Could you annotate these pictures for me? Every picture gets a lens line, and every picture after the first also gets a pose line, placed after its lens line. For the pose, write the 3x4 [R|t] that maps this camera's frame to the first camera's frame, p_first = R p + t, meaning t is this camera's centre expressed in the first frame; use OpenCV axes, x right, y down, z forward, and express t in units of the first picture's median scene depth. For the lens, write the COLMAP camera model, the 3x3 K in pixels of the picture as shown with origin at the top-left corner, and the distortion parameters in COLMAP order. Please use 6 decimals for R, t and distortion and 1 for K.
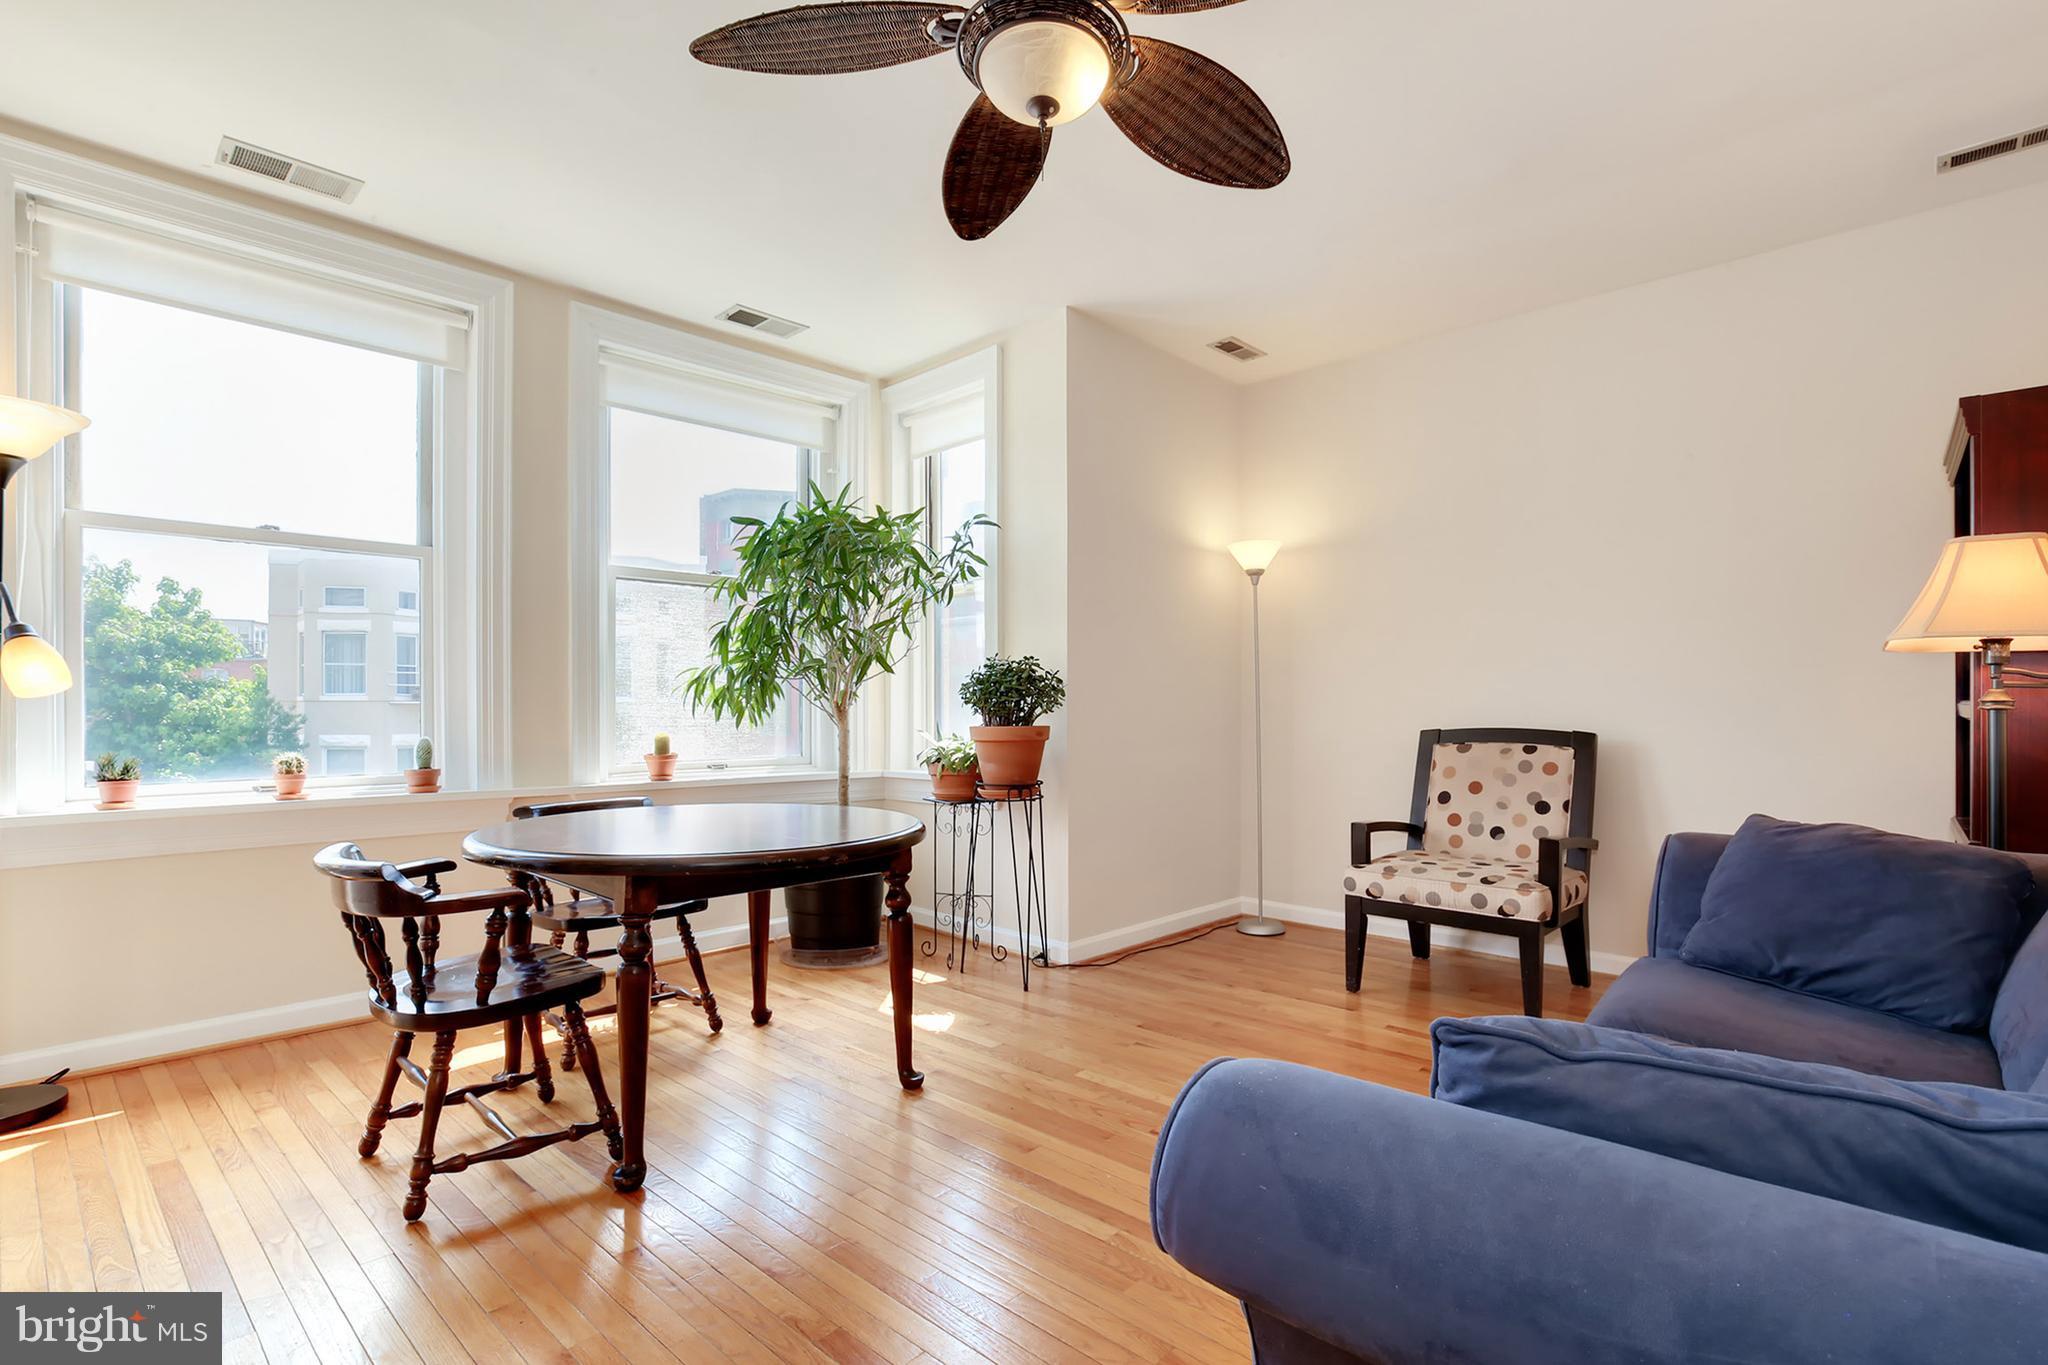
lens RADIAL K [[960.5, 0, 1033.9], [0, 960.5, 701.2], [0, 0, 1]] dist [-0.017281, 0.004941]
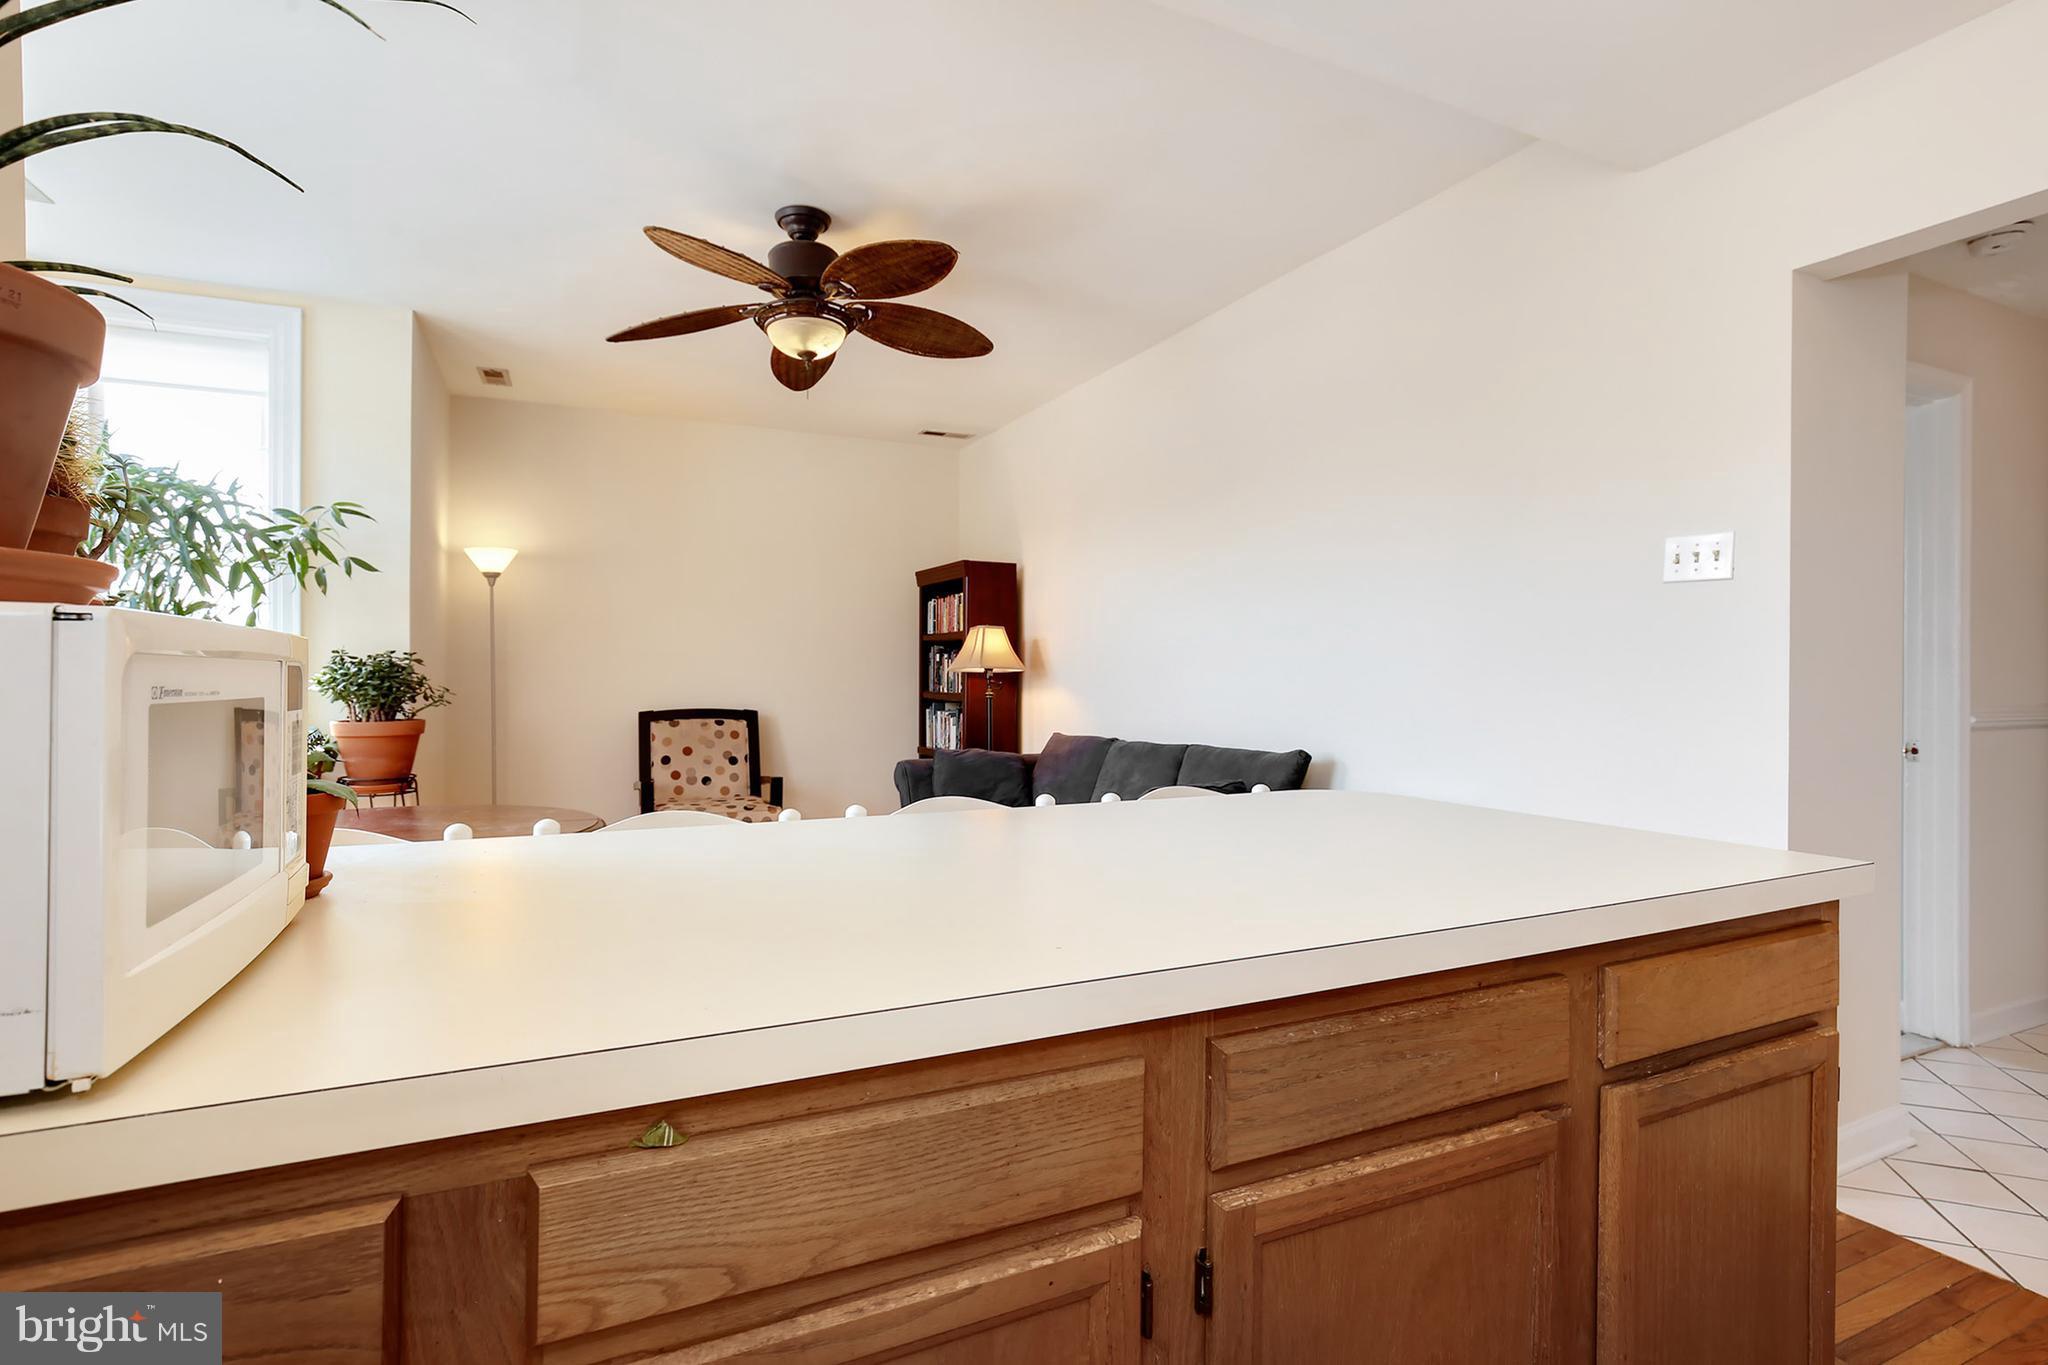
lens RADIAL K [[960.5, 0, 1020.3], [0, 960.5, 677.6], [0, 0, 1]] dist [-0.017281, 0.004941]
pose [[0.386940, 0.001021, 0.922104, -0.661998], [-0.009510, 0.999951, 0.002883, -0.027579], [-0.922056, -0.009885, 0.386931, -0.001940]]
